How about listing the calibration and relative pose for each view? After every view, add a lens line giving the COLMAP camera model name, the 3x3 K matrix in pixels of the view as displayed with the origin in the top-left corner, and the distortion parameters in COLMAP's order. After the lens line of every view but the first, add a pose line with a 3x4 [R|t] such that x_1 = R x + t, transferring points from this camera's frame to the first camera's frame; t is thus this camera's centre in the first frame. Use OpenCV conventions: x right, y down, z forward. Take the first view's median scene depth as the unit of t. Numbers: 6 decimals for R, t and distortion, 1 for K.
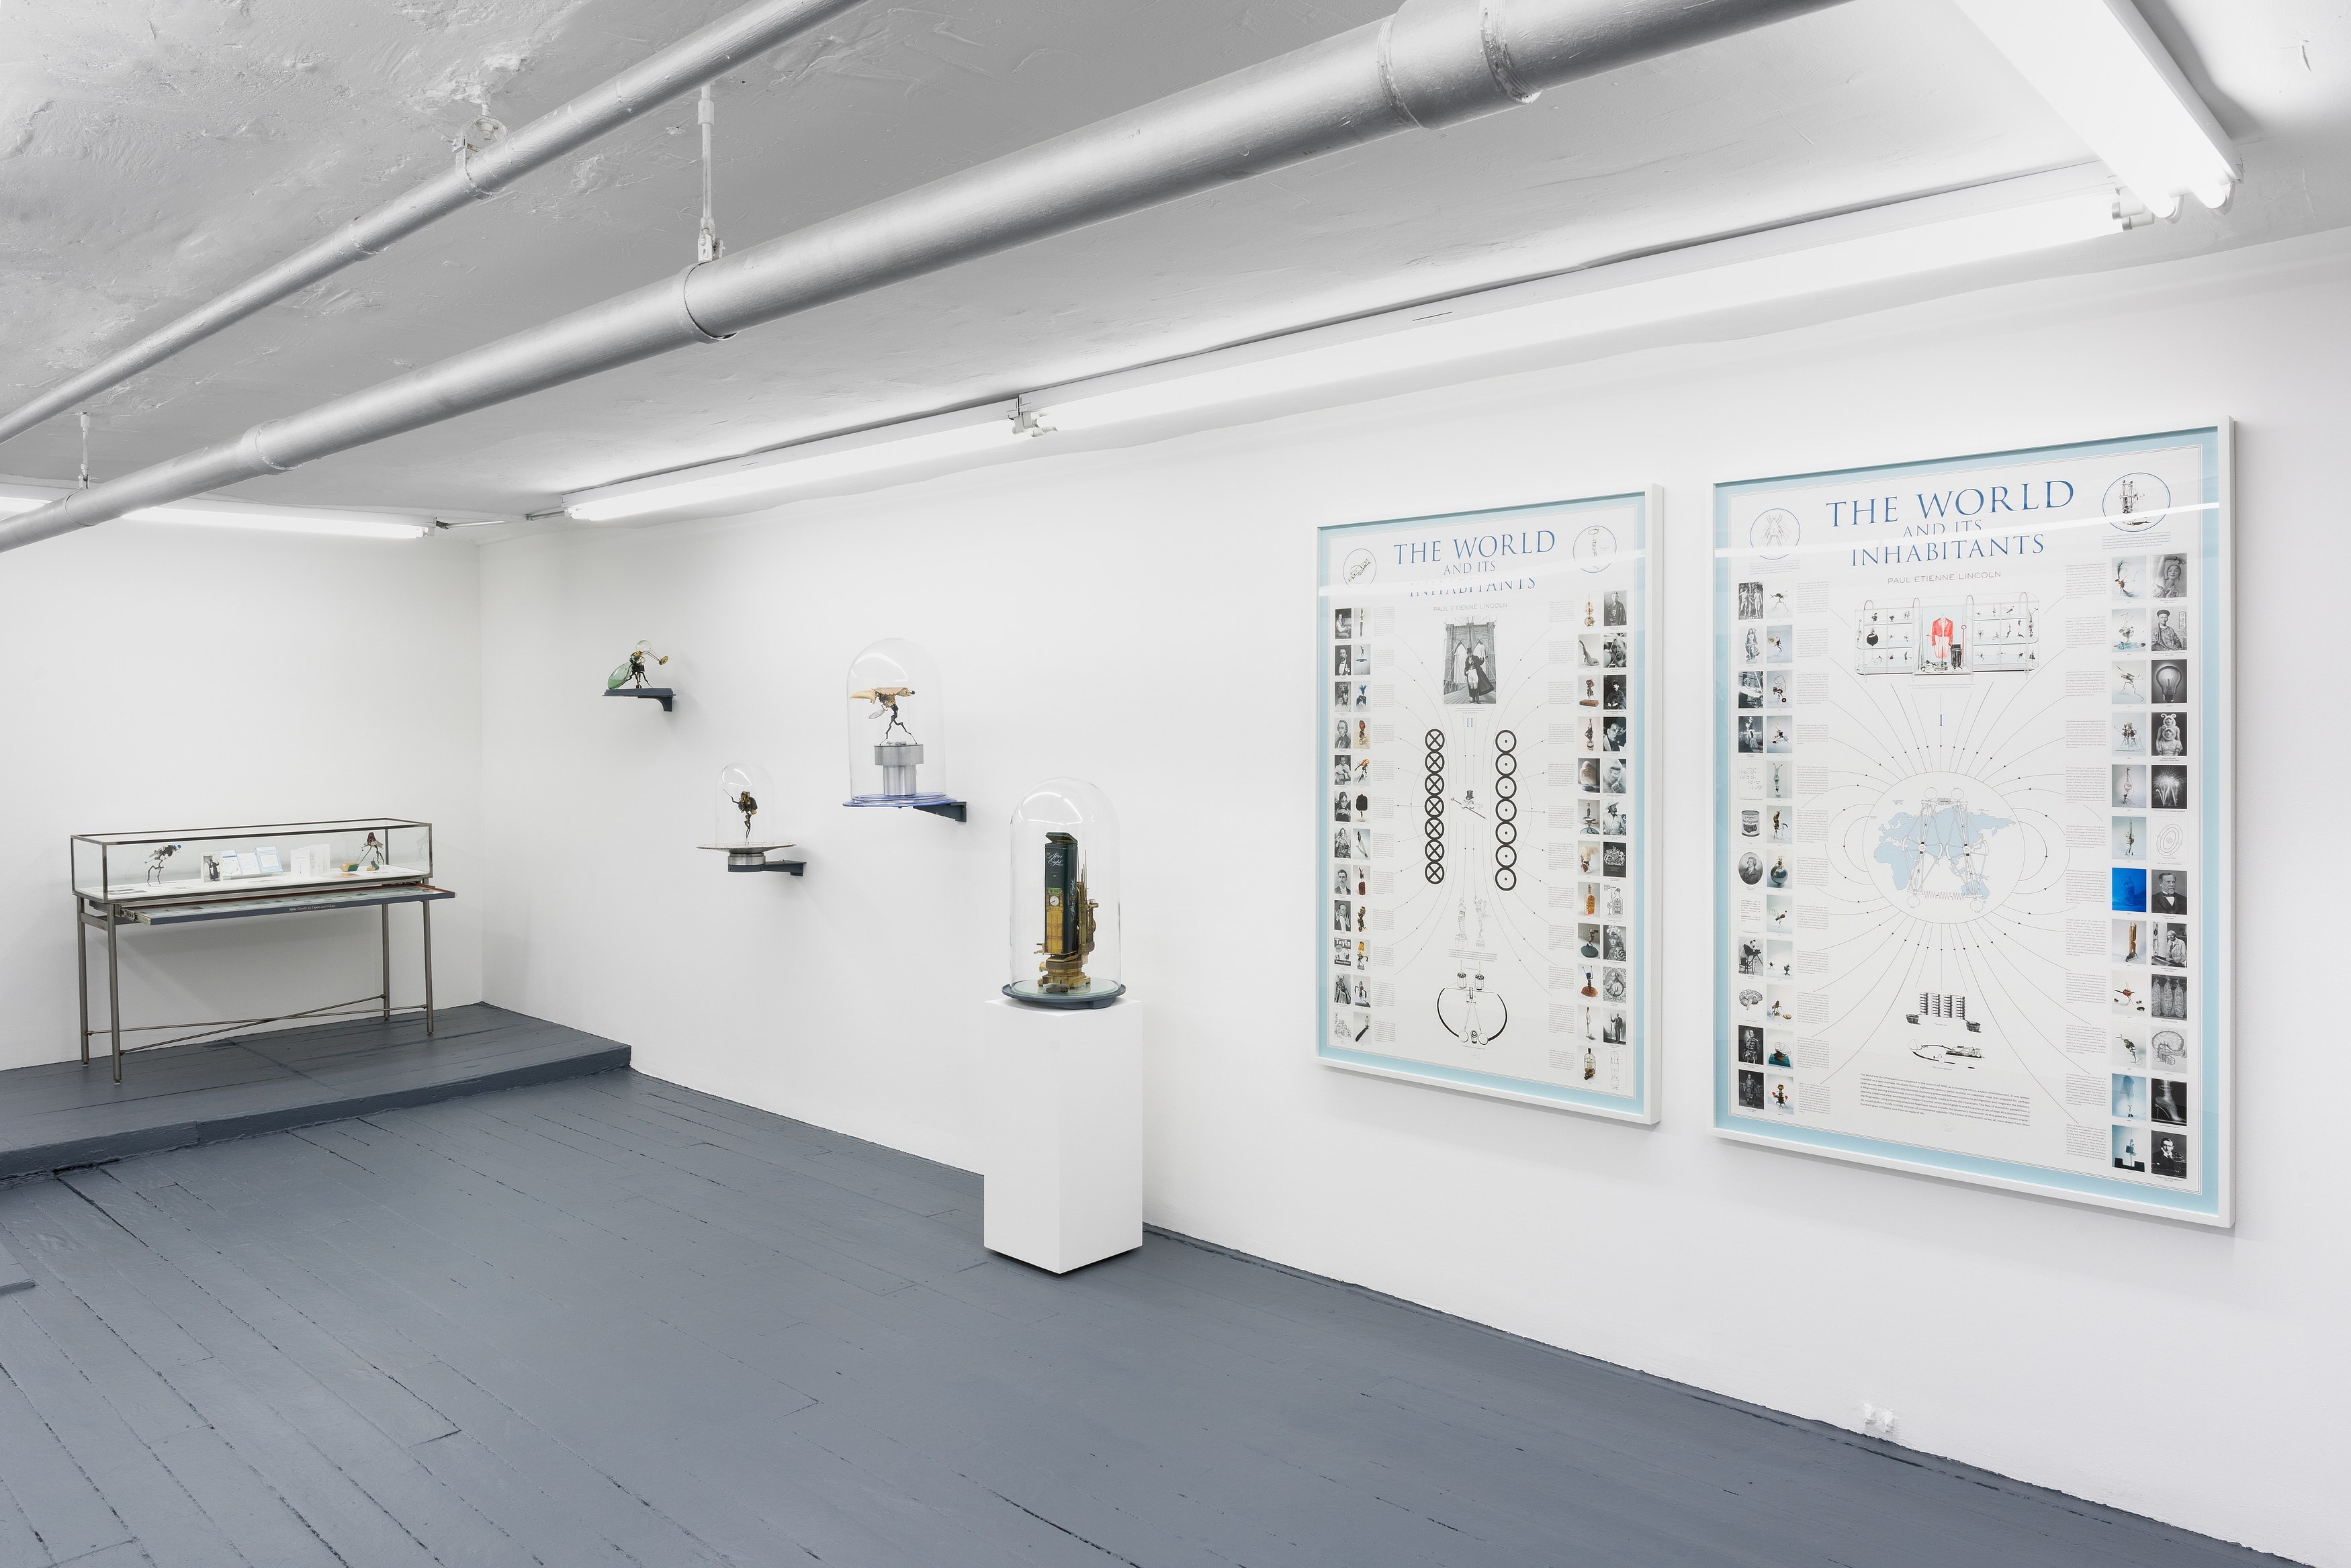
lens RADIAL K [[1572.2, 0, 1191.2], [0, 1572.2, 729.0], [0, 0, 1]] dist [-0.019119, 0.008581]
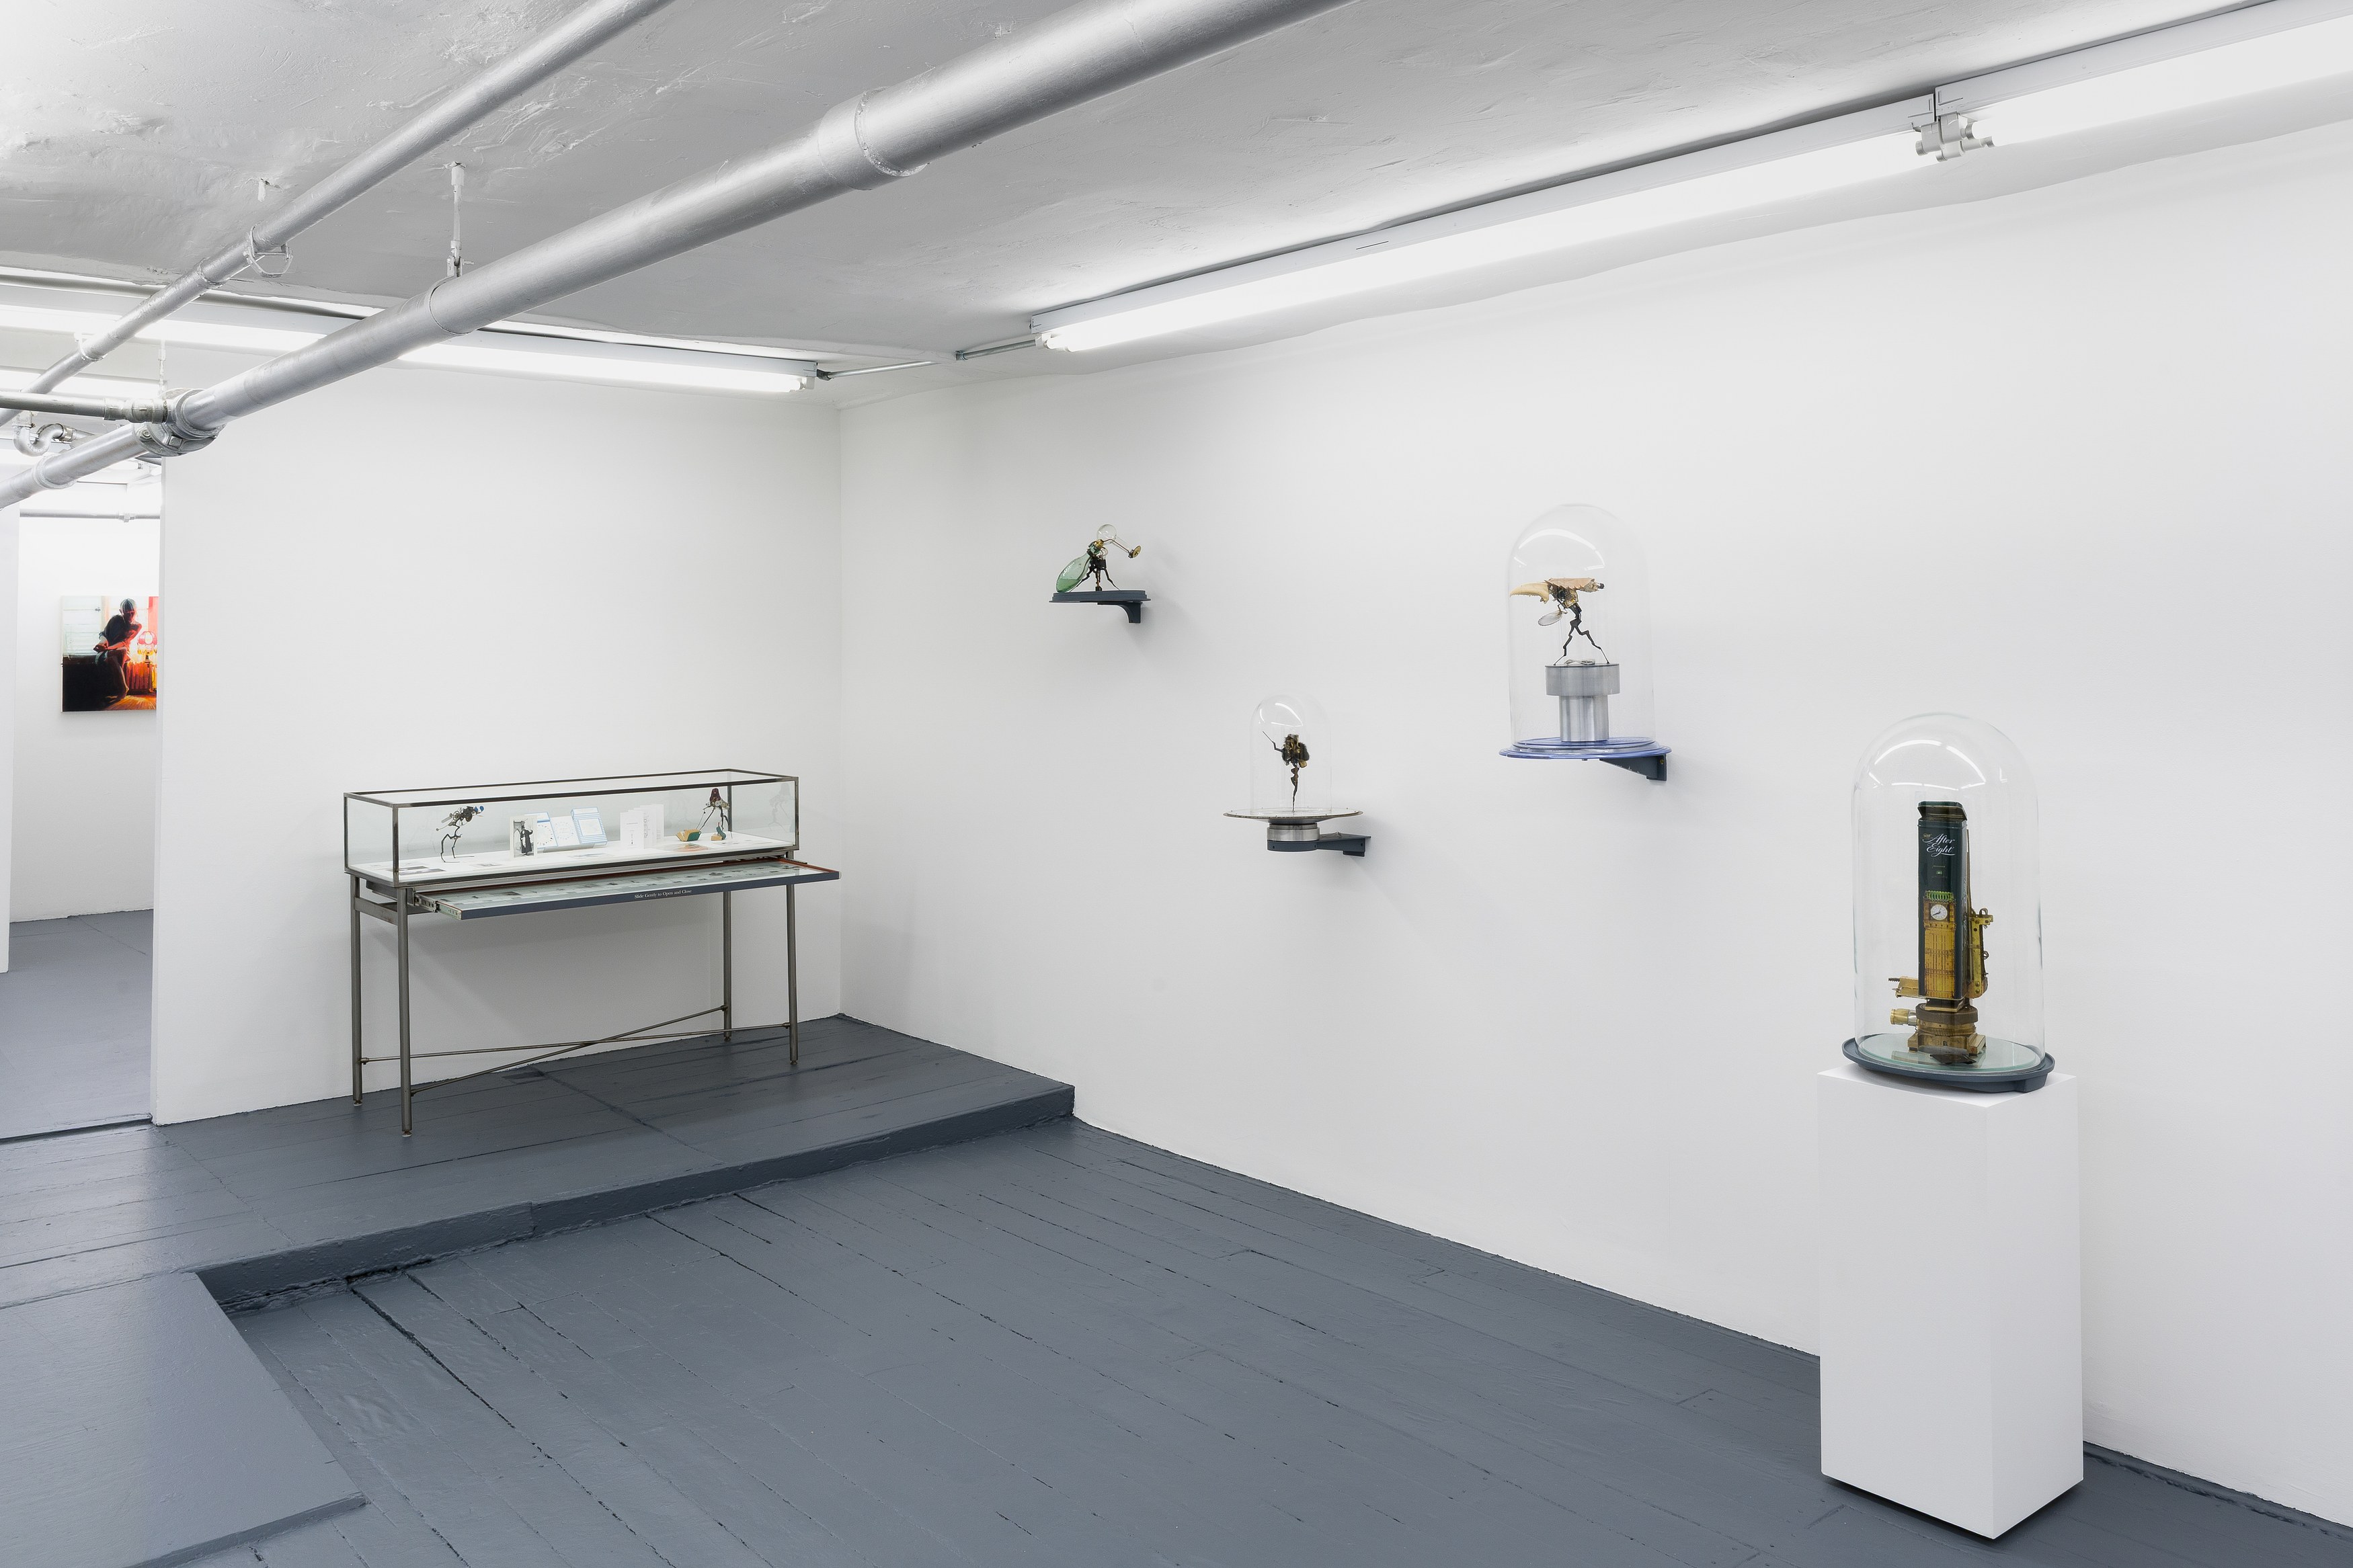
lens RADIAL K [[1797.5, 0, 1294.2], [0, 1797.5, 594.5], [0, 0, 1]] dist [-0.009919, 0.009119]
pose [[0.996085, -0.006829, -0.088131, -0.205706], [0.003652, 0.999339, -0.036164, 0.006381], [0.088320, 0.035700, 0.995452, 0.198851]]
